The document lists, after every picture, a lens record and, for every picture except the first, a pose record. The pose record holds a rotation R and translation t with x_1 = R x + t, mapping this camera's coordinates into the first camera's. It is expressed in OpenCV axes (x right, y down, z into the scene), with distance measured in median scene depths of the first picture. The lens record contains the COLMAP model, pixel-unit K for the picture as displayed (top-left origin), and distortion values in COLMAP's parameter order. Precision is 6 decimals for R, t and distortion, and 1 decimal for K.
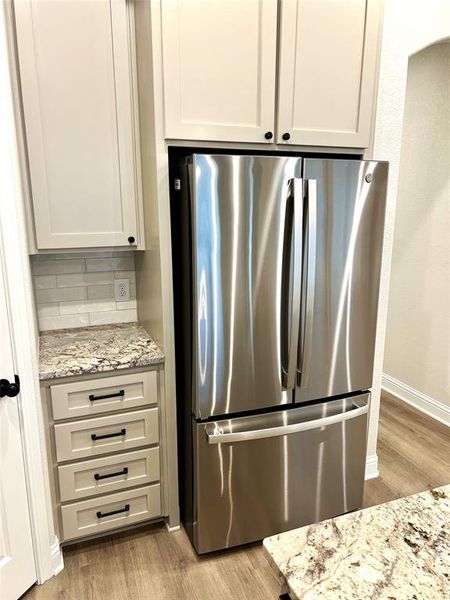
lens RADIAL K [[452.1, 0, 225.0], [0, 452.1, 300.0], [0, 0, 1]] dist [0.016295, -0.003054]
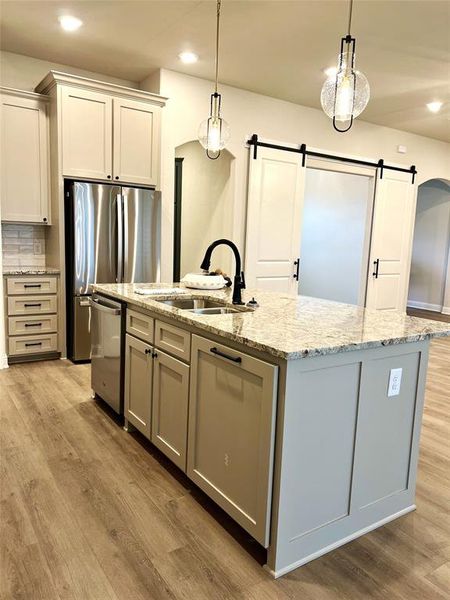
lens RADIAL K [[452.1, 0, 225.0], [0, 452.1, 300.0], [0, 0, 1]] dist [0.016295, -0.003054]
pose [[0.975954, 0.009441, 0.217771, 0.167443], [0.006712, 0.997286, -0.073315, 0.426161], [-0.217872, 0.073013, 0.973242, -1.298435]]
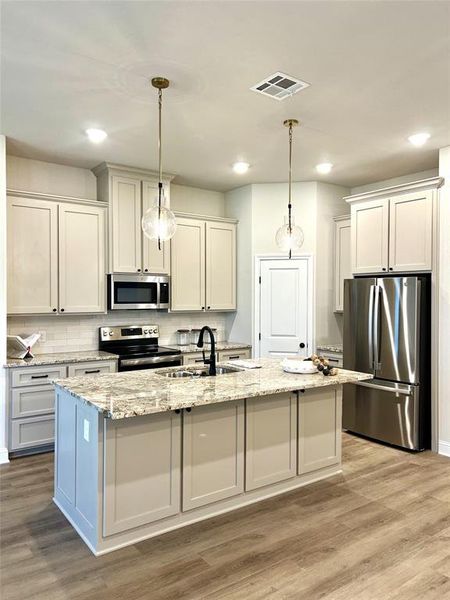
lens RADIAL K [[452.1, 0, 225.0], [0, 452.1, 300.0], [0, 0, 1]] dist [0.016295, -0.003054]
pose [[0.245948, 0.007225, -0.969256, 2.228336], [-0.224172, 0.973285, -0.049629, 0.125969], [0.943004, 0.229487, 0.240998, -0.400410]]
